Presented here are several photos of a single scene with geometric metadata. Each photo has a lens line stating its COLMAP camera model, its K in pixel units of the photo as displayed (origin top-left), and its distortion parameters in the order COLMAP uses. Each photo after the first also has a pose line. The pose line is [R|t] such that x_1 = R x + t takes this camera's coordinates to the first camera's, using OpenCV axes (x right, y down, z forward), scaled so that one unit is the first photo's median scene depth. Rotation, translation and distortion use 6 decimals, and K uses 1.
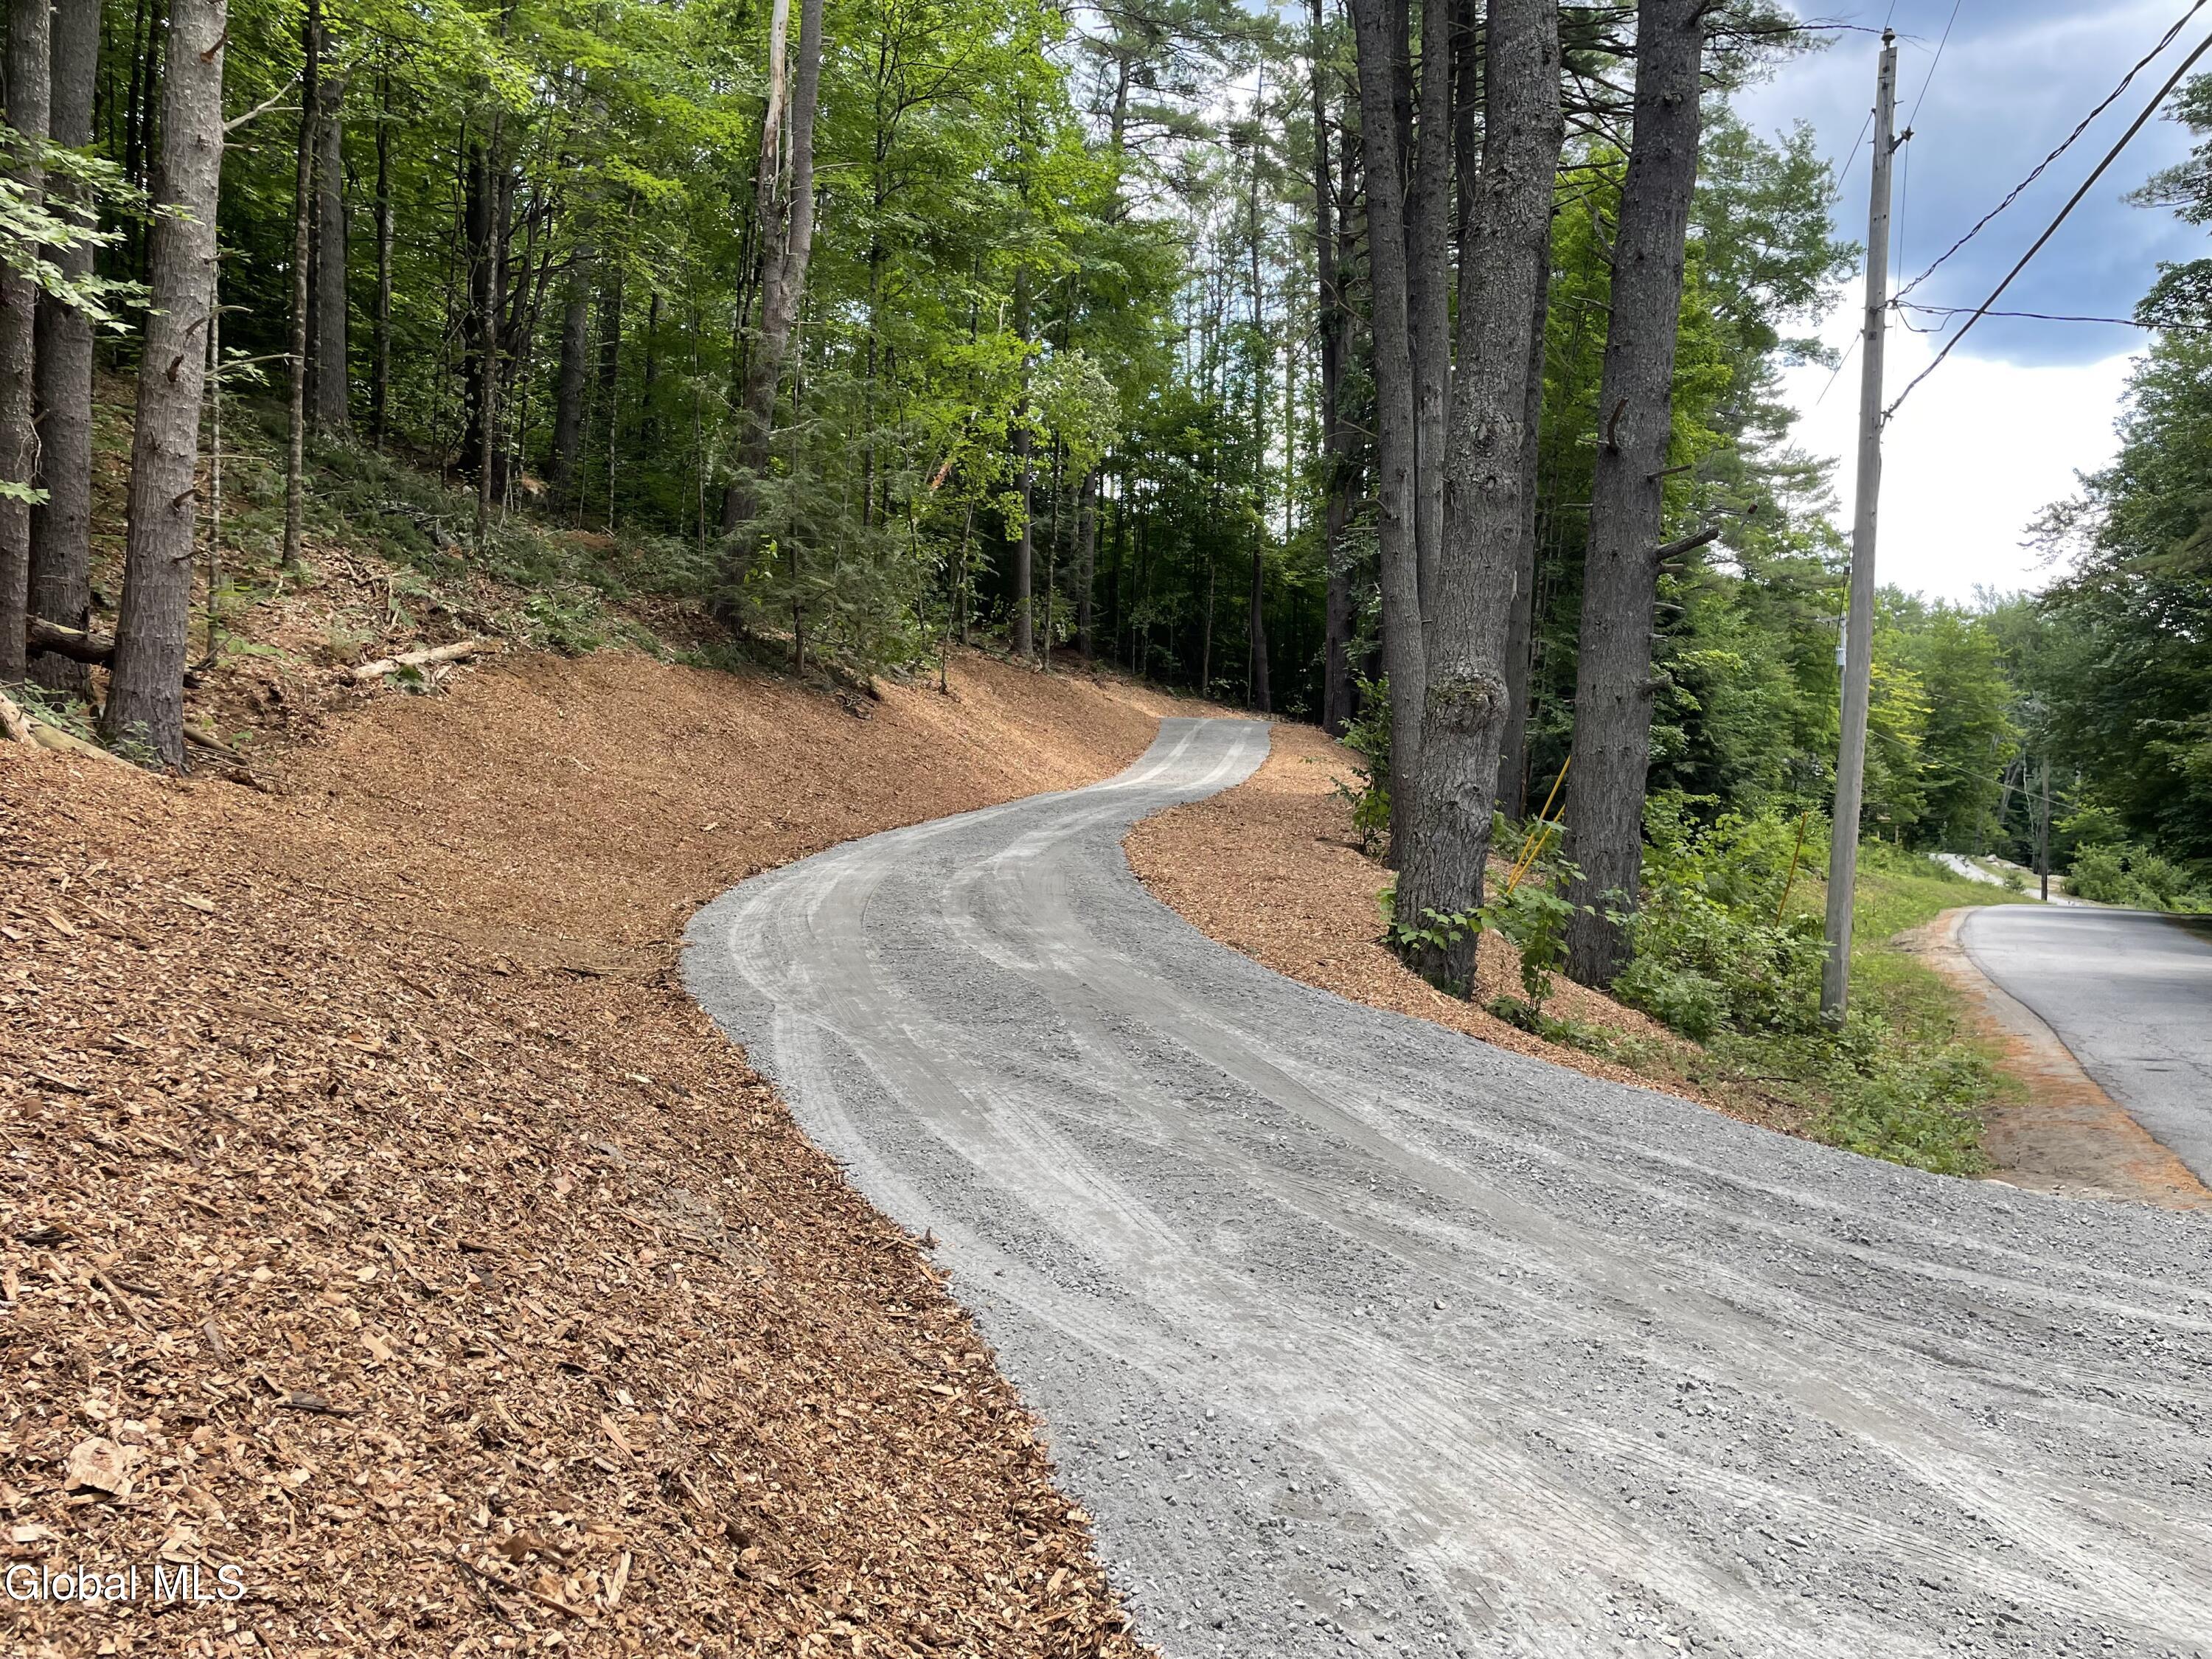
lens RADIAL K [[1666.9, 0, 1114.8], [0, 1666.9, 821.1], [0, 0, 1]] dist [0.032751, -0.042917]
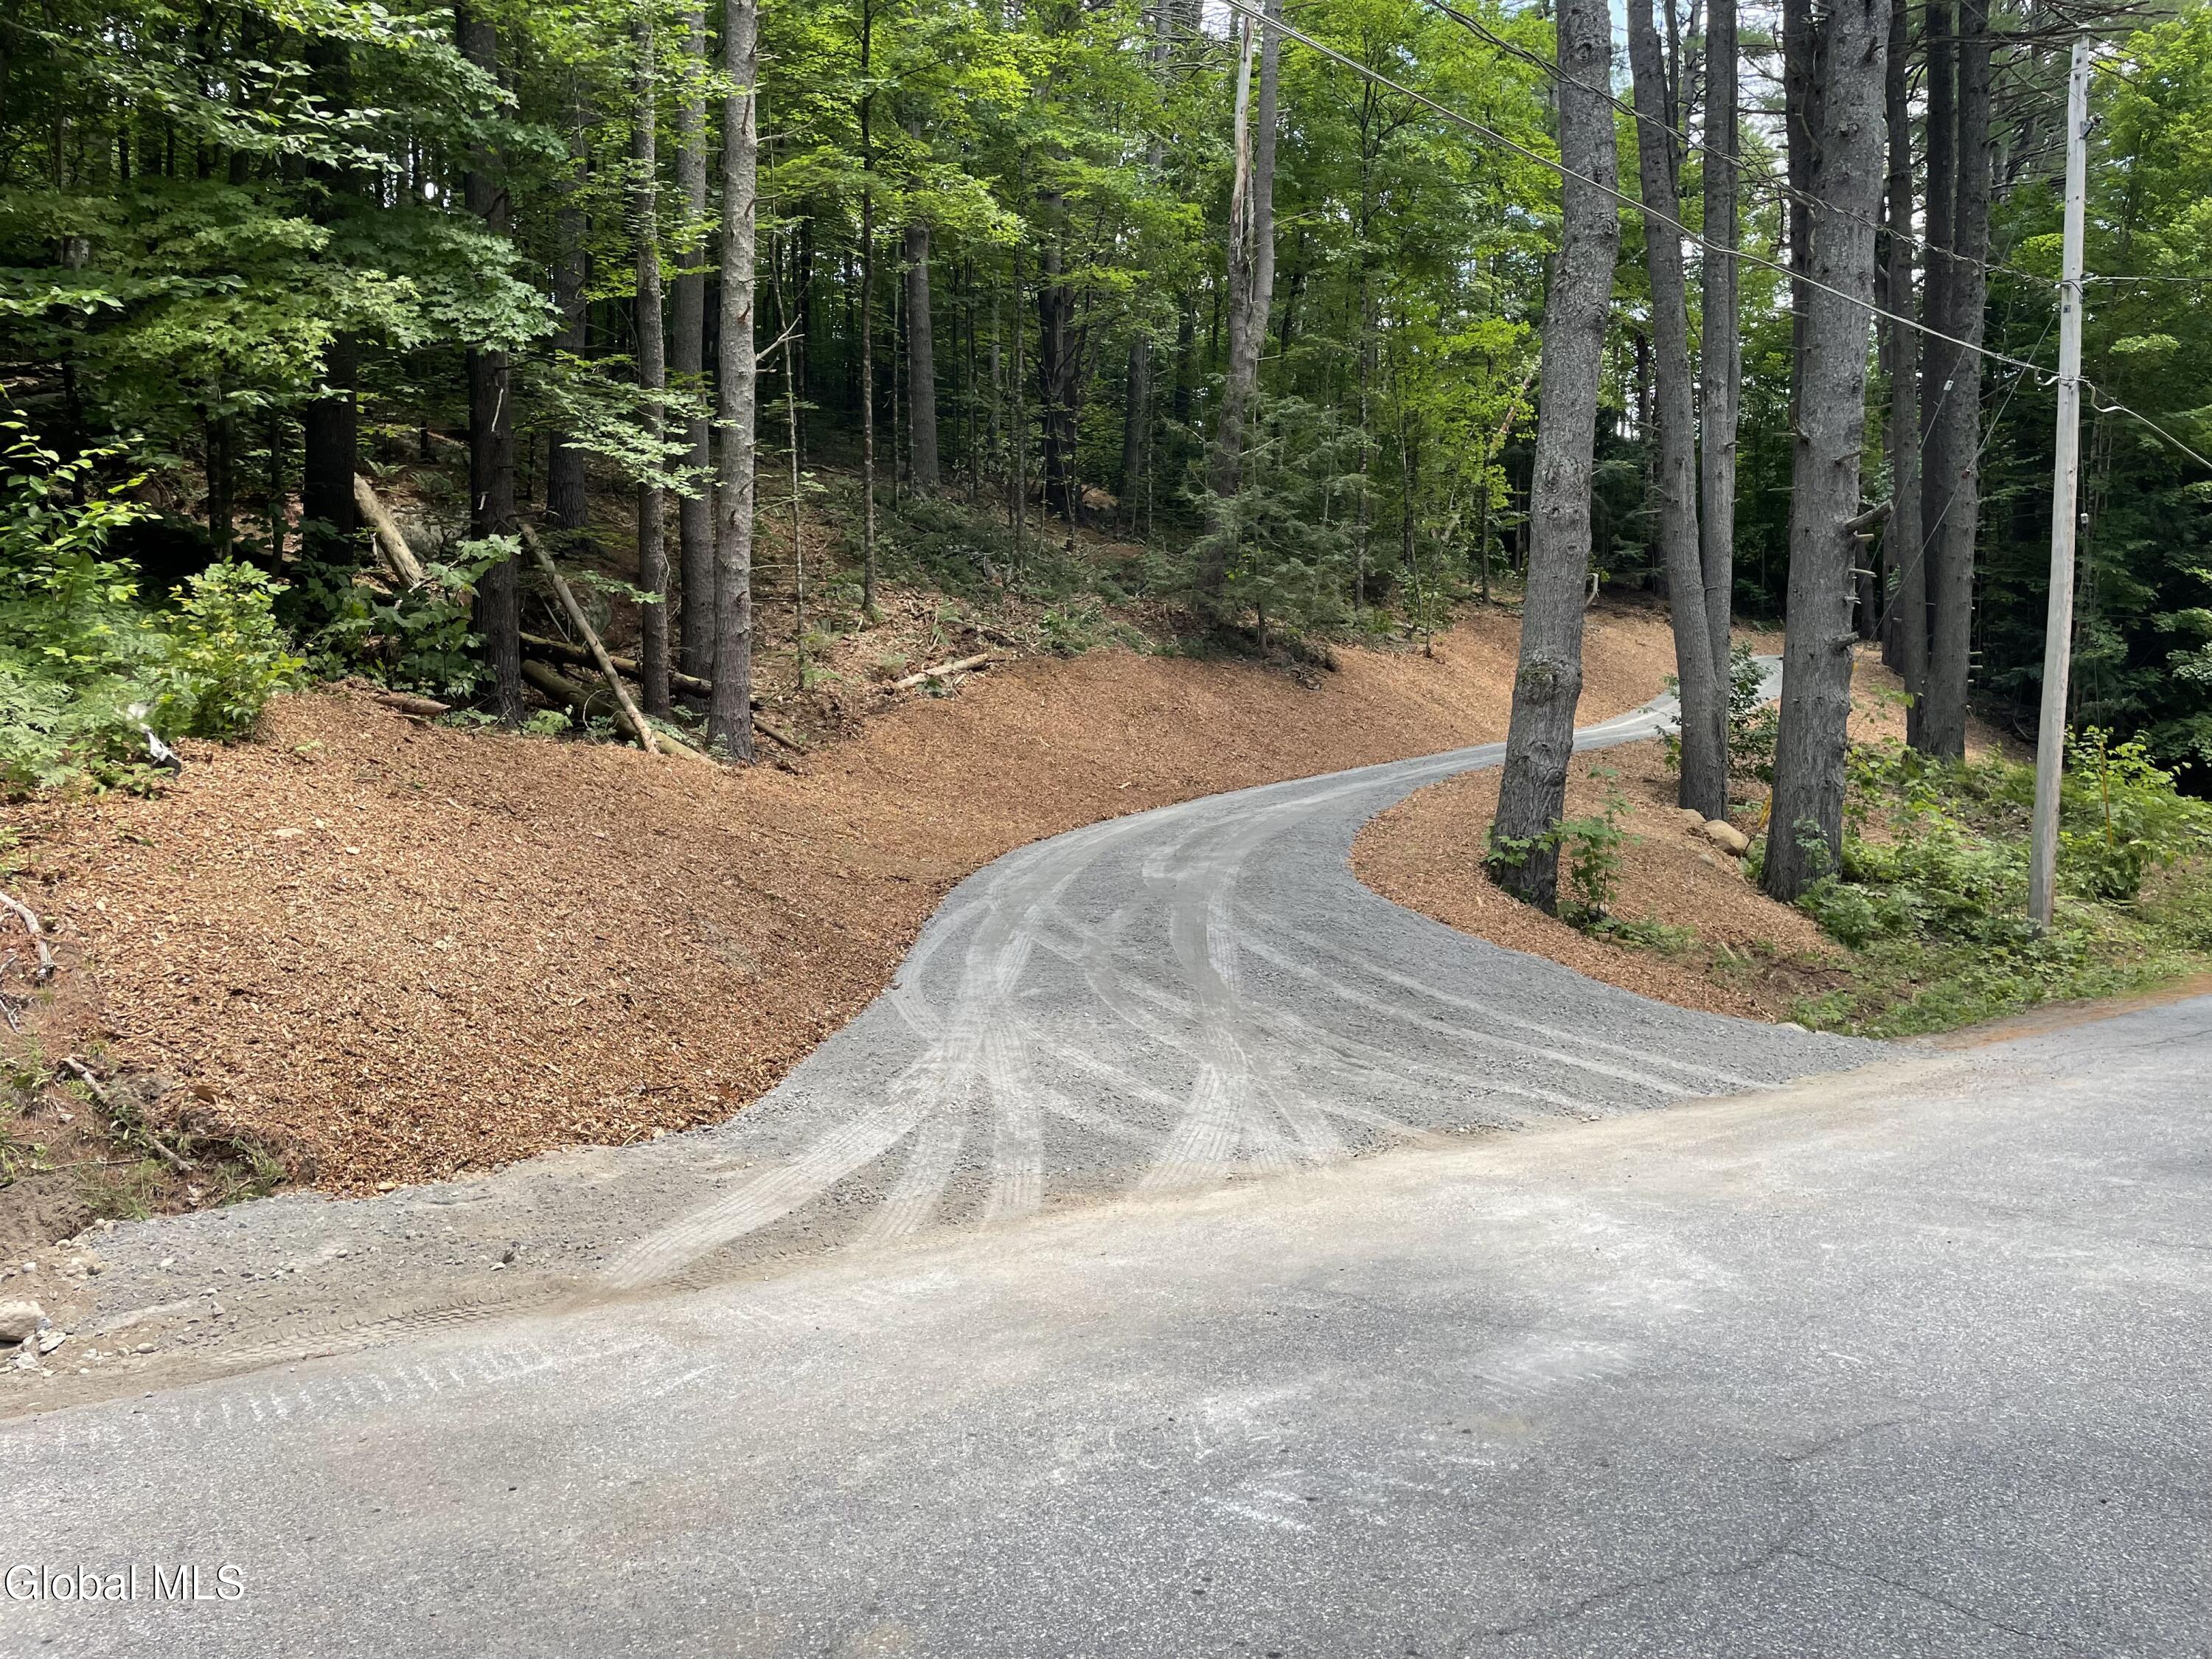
lens RADIAL K [[1666.9, 0, 1103.2], [0, 1666.9, 837.1], [0, 0, 1]] dist [0.032751, -0.042917]
pose [[0.915806, -0.015150, -0.401336, 0.260012], [0.031947, 0.998870, 0.035192, -0.002926], [0.400349, -0.045051, 0.915254, -0.223250]]
